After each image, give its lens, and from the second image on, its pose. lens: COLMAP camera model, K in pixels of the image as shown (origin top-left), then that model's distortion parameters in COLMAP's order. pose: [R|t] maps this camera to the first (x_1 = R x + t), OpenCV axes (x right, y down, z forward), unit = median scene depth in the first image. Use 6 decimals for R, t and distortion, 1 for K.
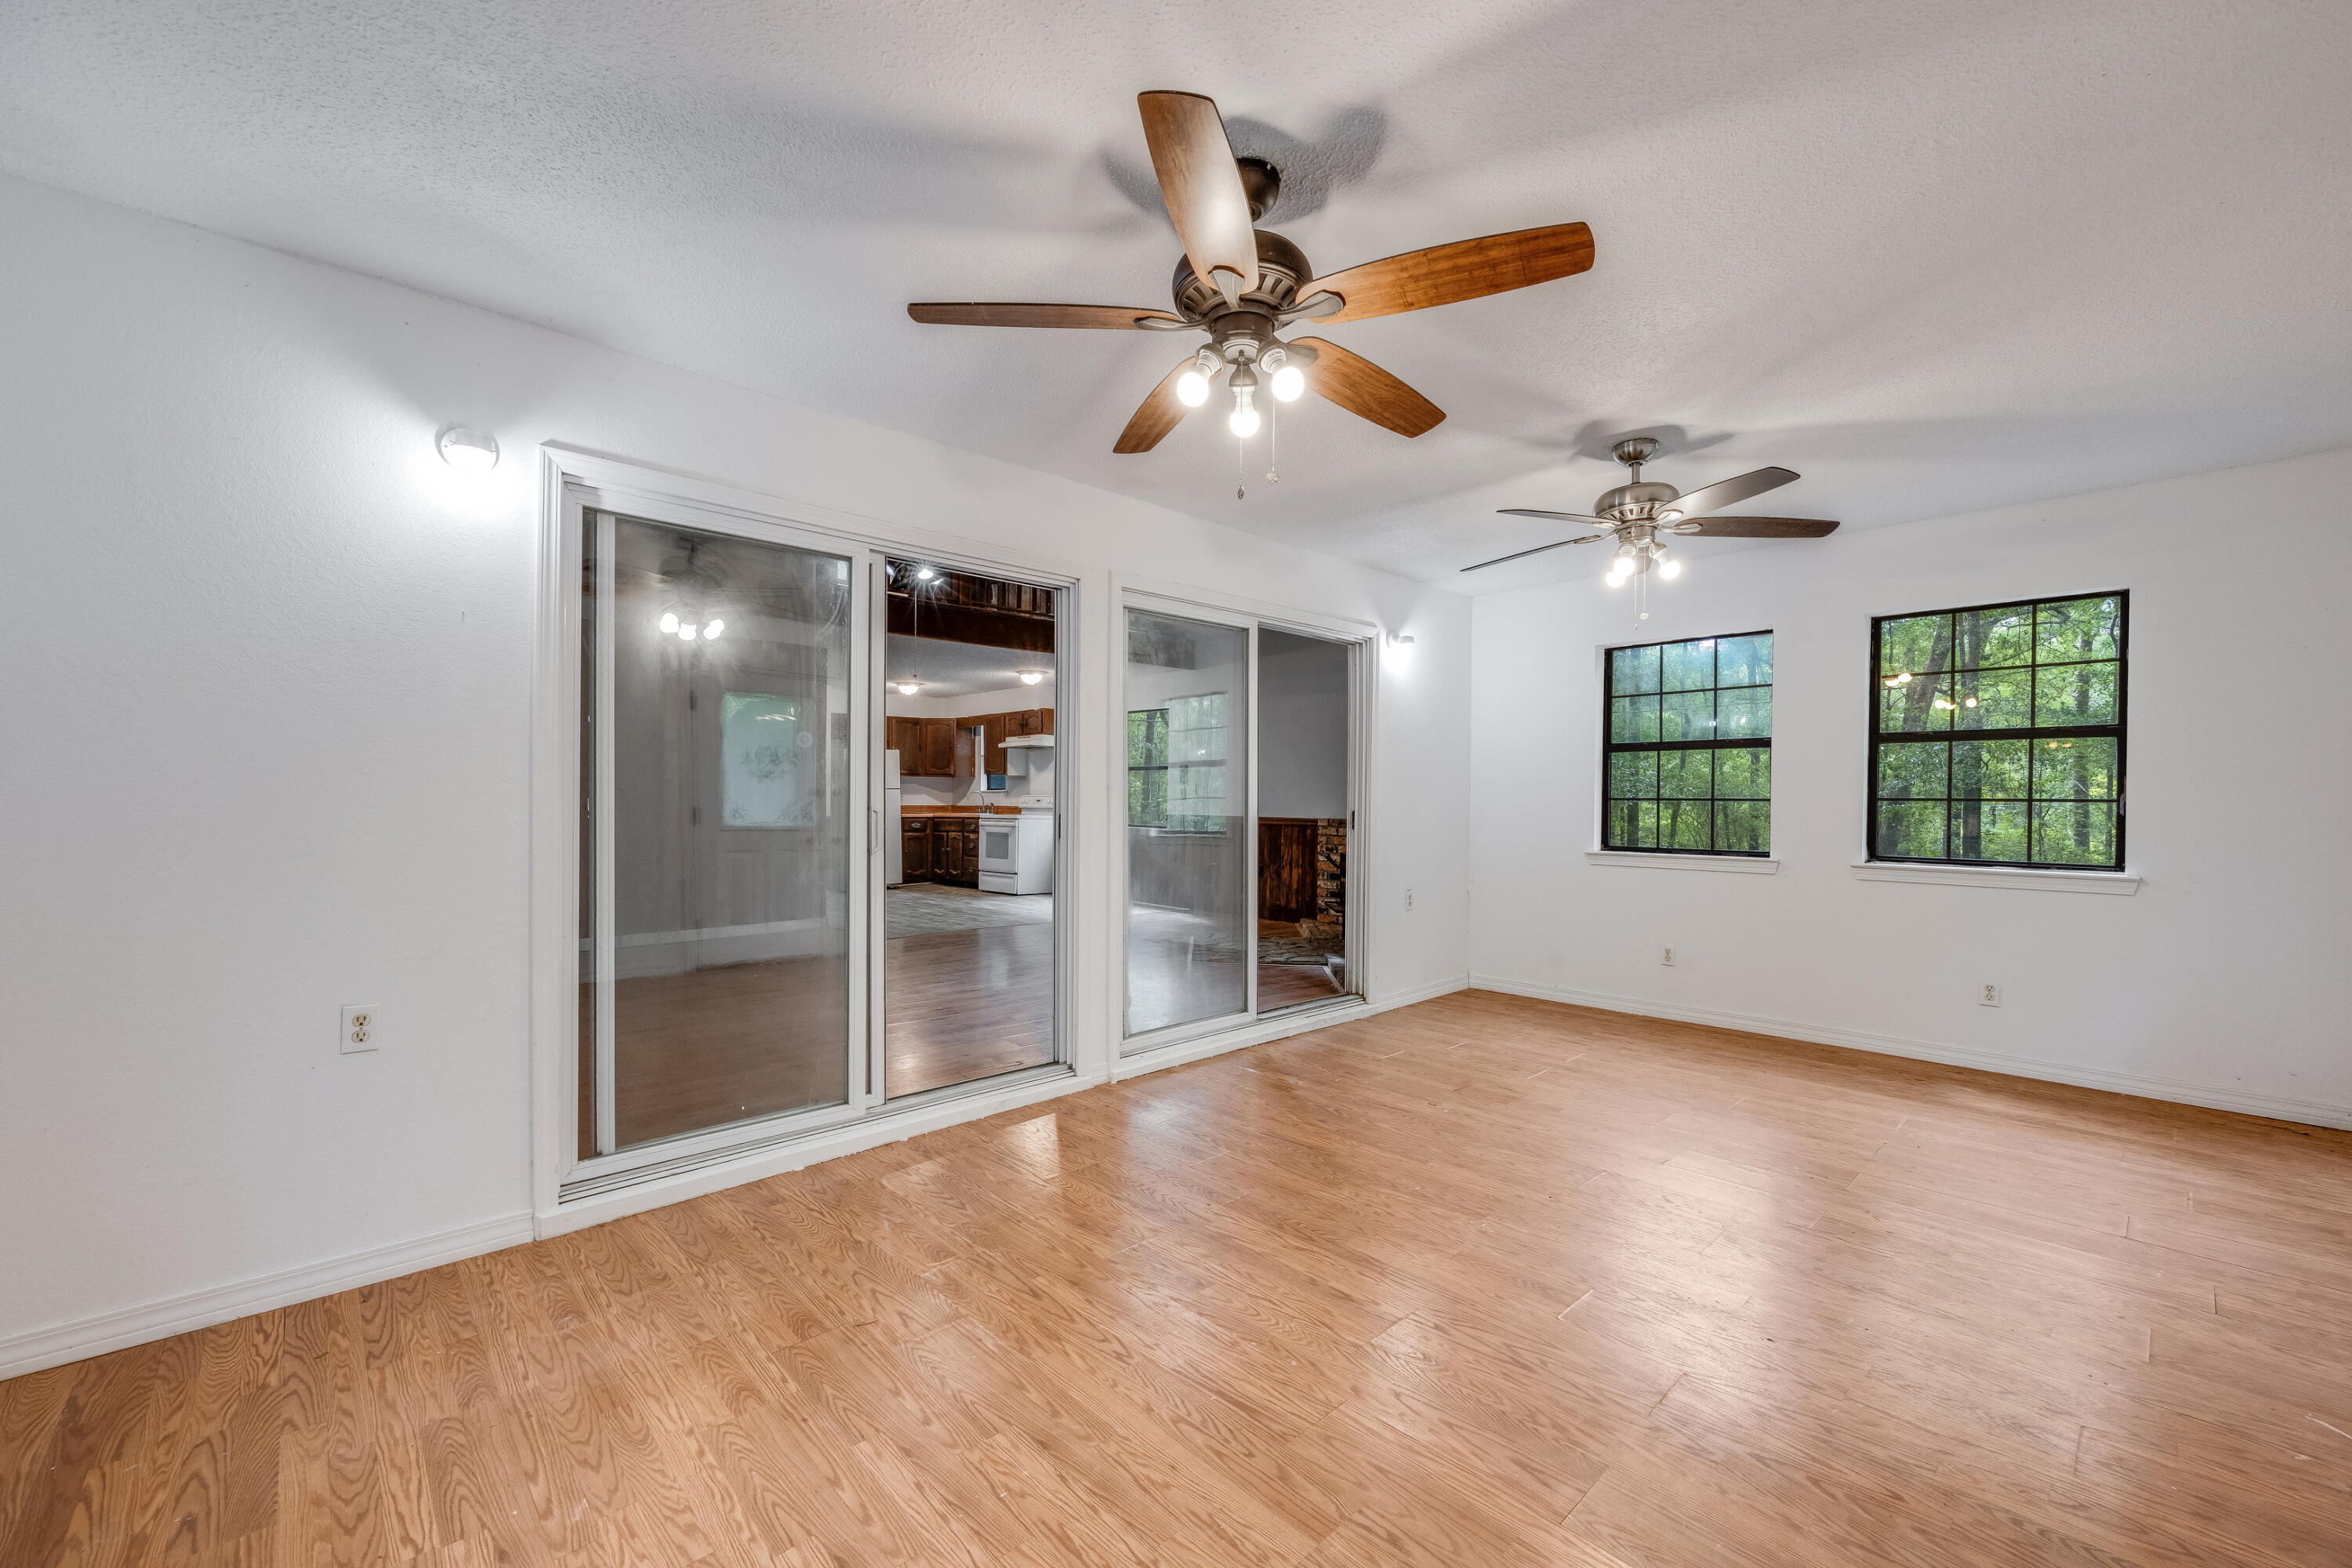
lens RADIAL K [[930.8, 0, 1176.0], [0, 930.8, 808.7], [0, 0, 1]] dist [0.001736, -0.000670]
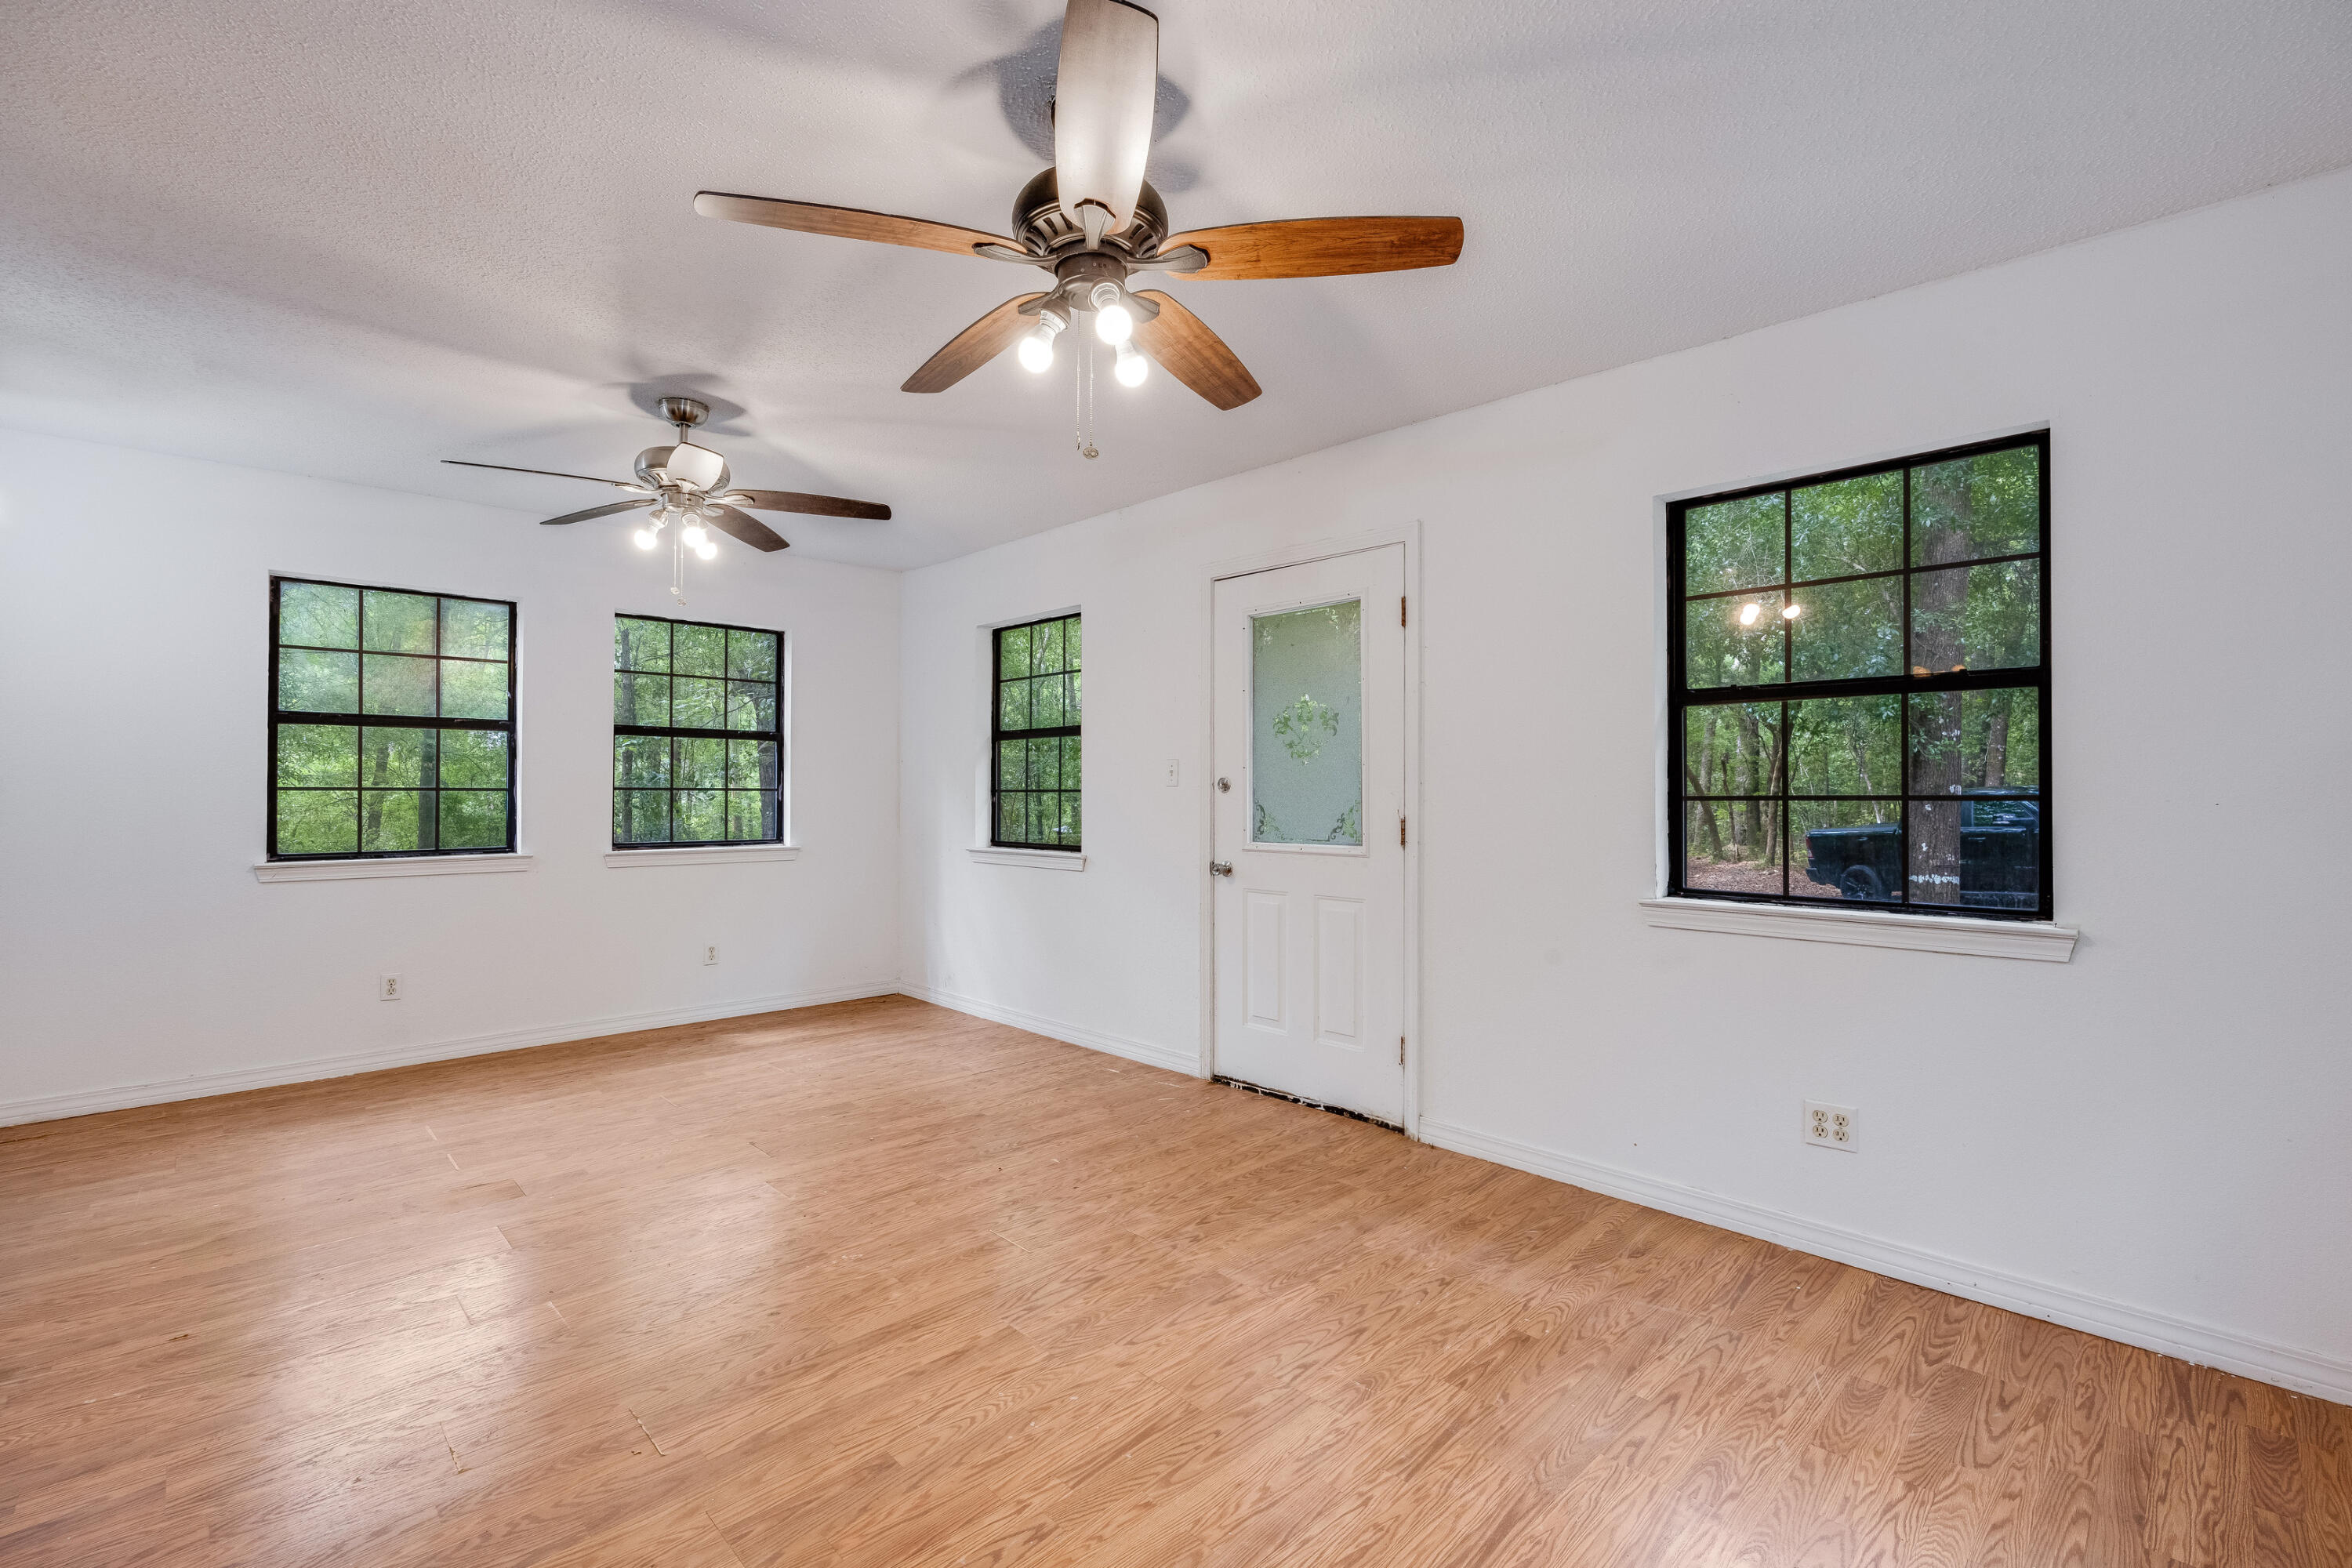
lens RADIAL K [[1031.2, 0, 1171.2], [0, 1031.2, 789.0], [0, 0, 1]] dist [-0.004338, -0.000219]
pose [[-0.021761, -0.000361, 0.999763, -0.508545], [0.007612, 0.999971, 0.000527, -0.007158], [-0.999734, 0.007621, -0.021757, 0.518234]]
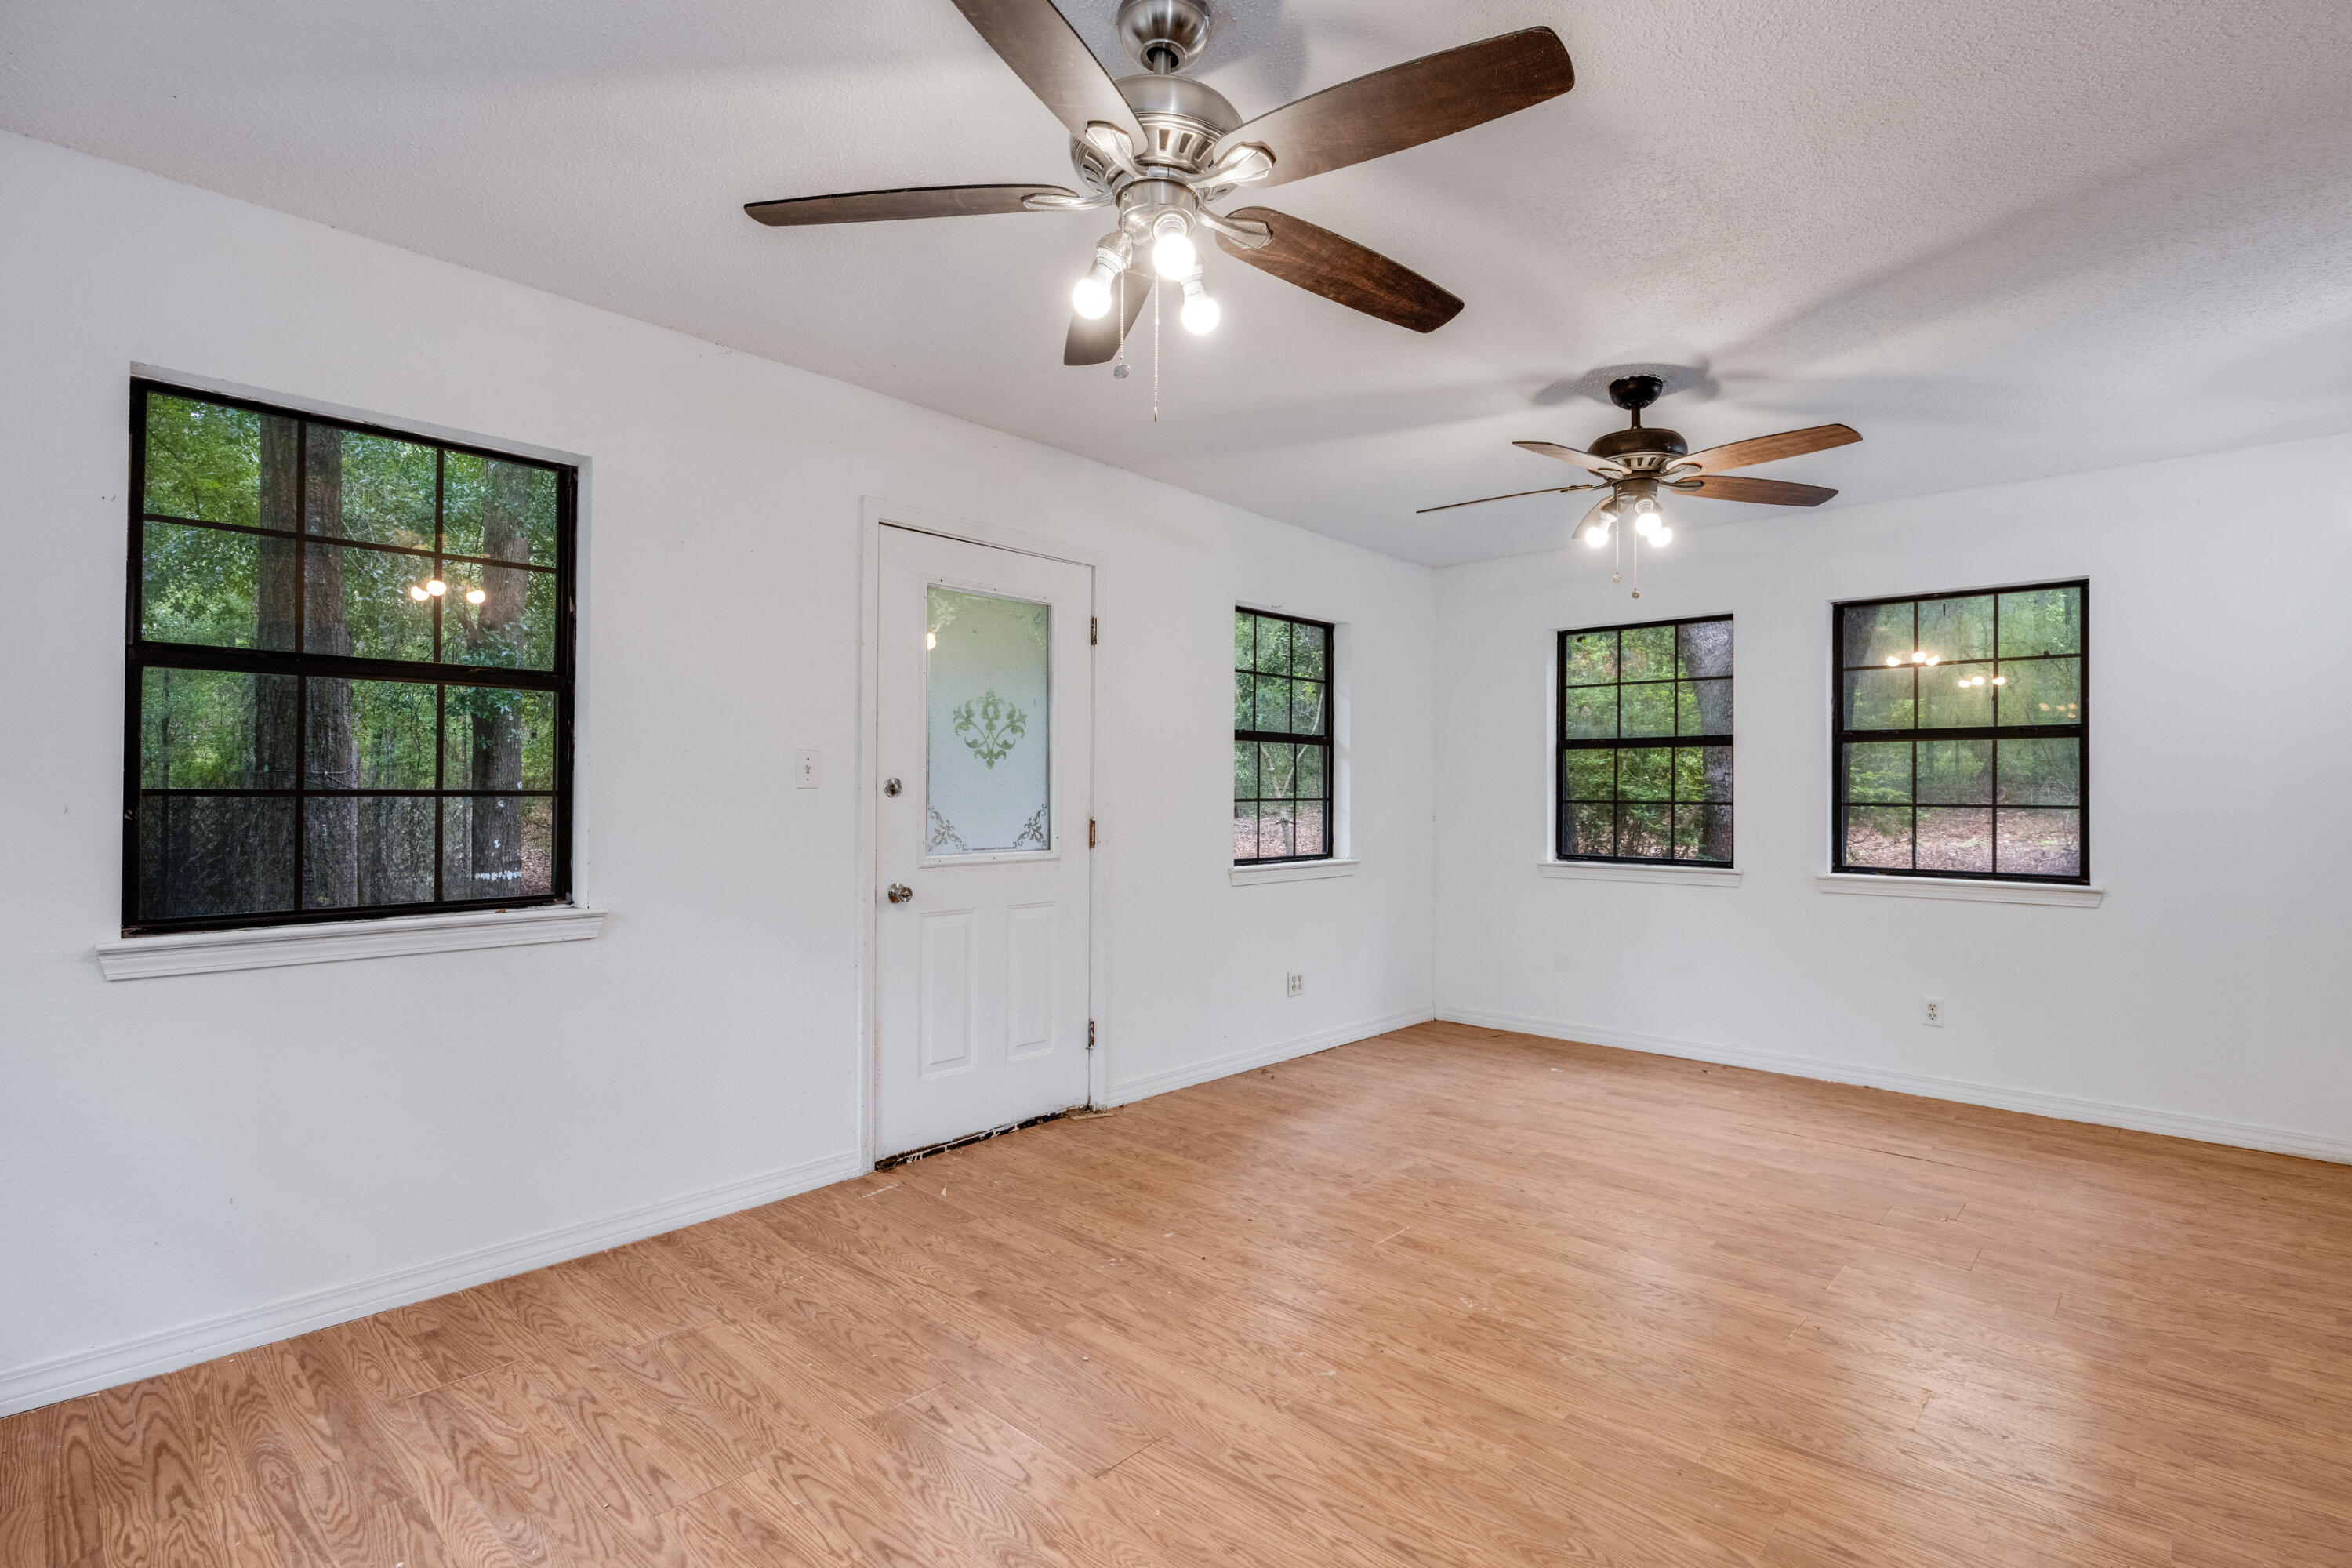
lens RADIAL K [[1112.3, 0, 1196.4], [0, 1112.3, 784.3], [0, 0, 1]] dist [-0.008934, 0.002647]
pose [[-0.995873, -0.010252, -0.090174, 0.499609], [-0.010400, 0.999945, 0.001177, -0.017685], [0.090157, 0.002110, -0.995925, 1.467079]]
